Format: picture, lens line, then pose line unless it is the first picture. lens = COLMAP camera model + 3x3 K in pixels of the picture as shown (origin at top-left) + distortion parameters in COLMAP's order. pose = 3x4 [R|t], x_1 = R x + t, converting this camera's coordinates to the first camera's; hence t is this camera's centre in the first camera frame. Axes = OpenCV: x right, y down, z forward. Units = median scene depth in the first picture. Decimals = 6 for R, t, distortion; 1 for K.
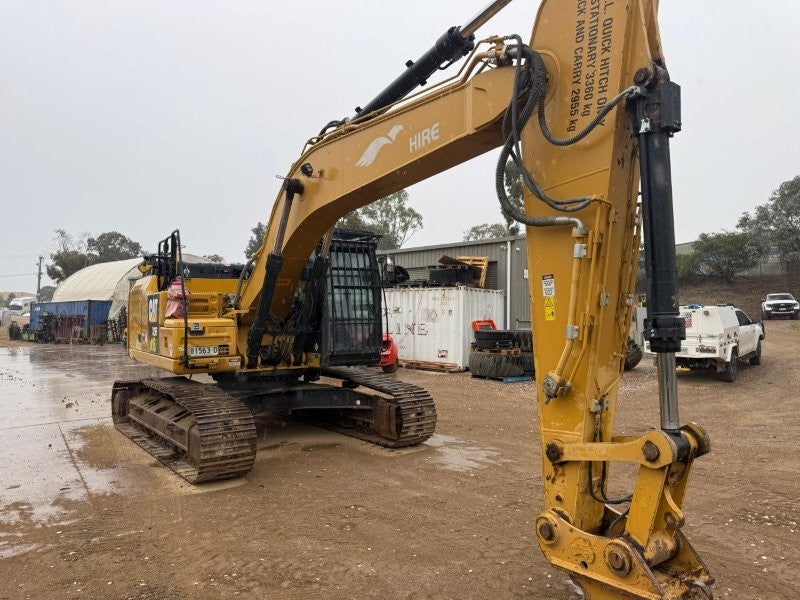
lens RADIAL K [[561.0, 0, 406.6], [0, 561.0, 300.9], [0, 0, 1]] dist [0.134215, -0.144535]
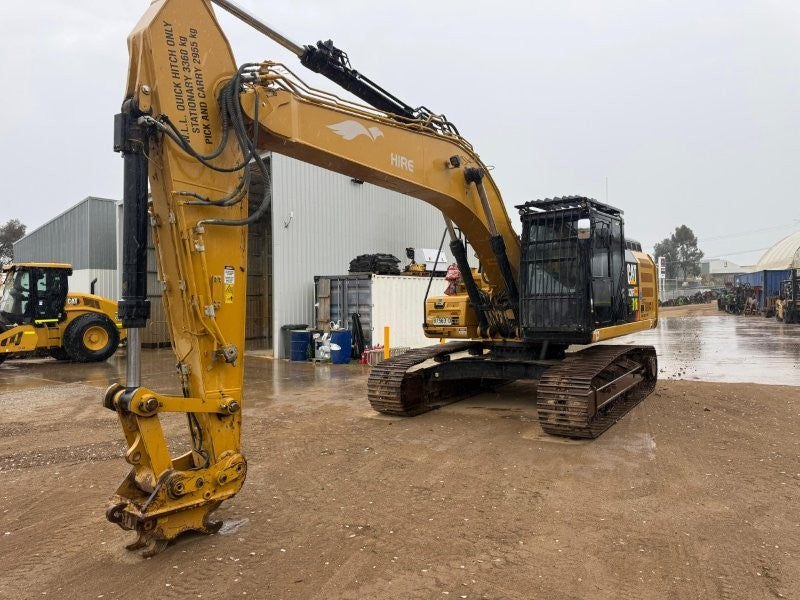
lens RADIAL K [[561.0, 0, 406.6], [0, 561.0, 300.9], [0, 0, 1]] dist [0.134215, -0.144535]
pose [[0.327910, 0.001904, -0.944707, 0.721913], [0.048189, 0.998662, 0.018739, 0.012493], [0.943479, -0.051670, 0.327380, 0.449508]]
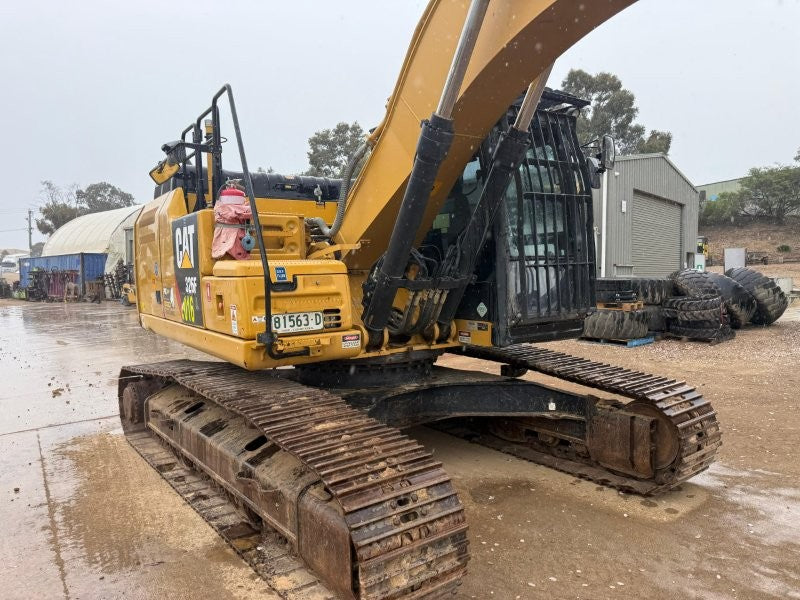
lens RADIAL K [[561.0, 0, 406.6], [0, 561.0, 300.9], [0, 0, 1]] dist [0.134215, -0.144535]
pose [[0.999843, -0.017200, 0.004302, -0.230338], [0.016775, 0.996273, 0.084606, 0.024849], [-0.005741, -0.084521, 0.996405, 0.441572]]
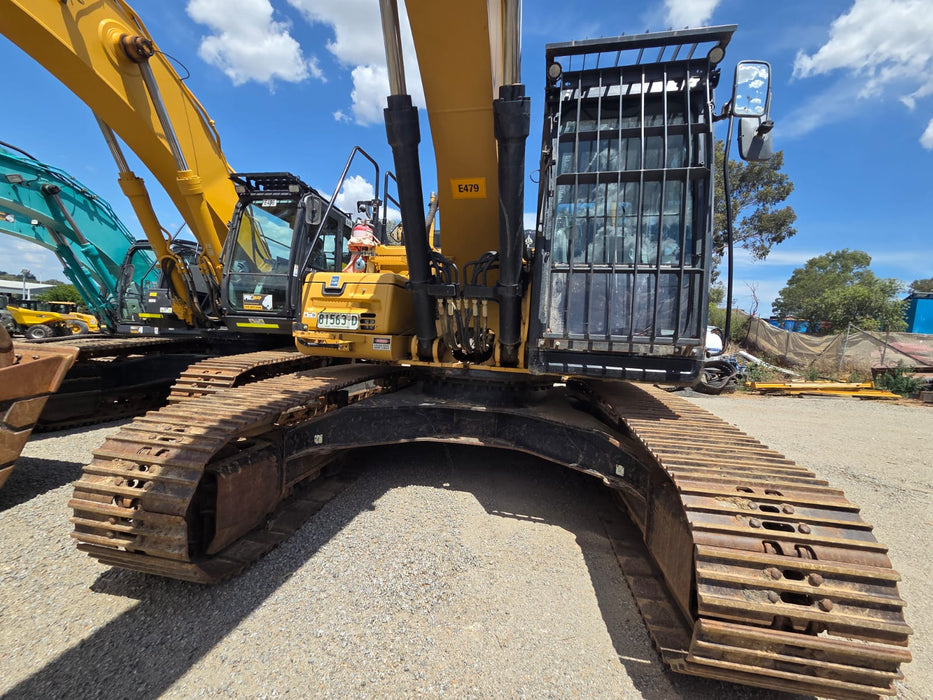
lens RADIAL K [[378.5, 0, 464.3], [0, 378.5, 351.2], [0, 0, 1]] dist [0.000826, 0.000832]
pose [[0.681950, 0.068901, -0.728146, 0.032744], [-0.039204, 0.997565, 0.057679, 0.080748], [0.730347, -0.010788, 0.682991, 0.723037]]
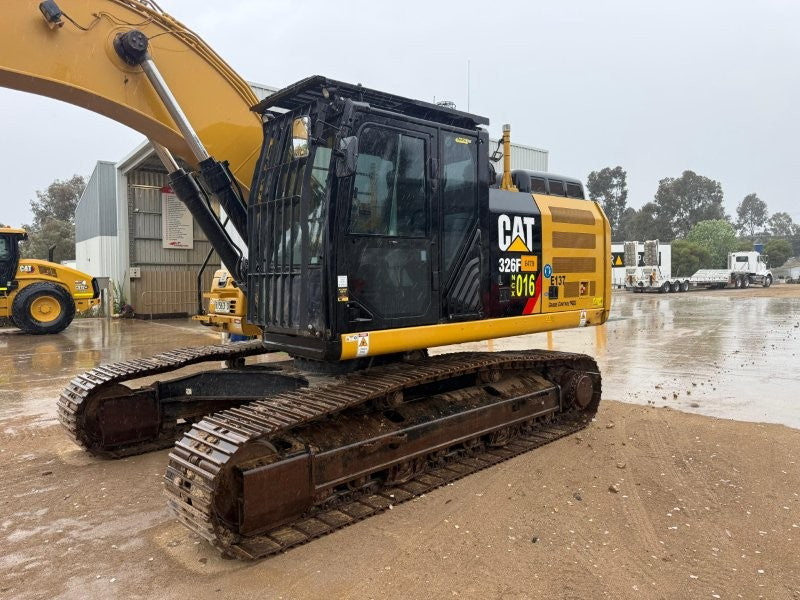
lens RADIAL K [[561.0, 0, 406.6], [0, 561.0, 300.9], [0, 0, 1]] dist [0.134215, -0.144535]
pose [[0.123581, 0.051706, -0.990987, 0.434753], [0.035093, 0.997789, 0.056437, 0.037930], [0.991714, -0.041751, 0.121493, 1.025711]]
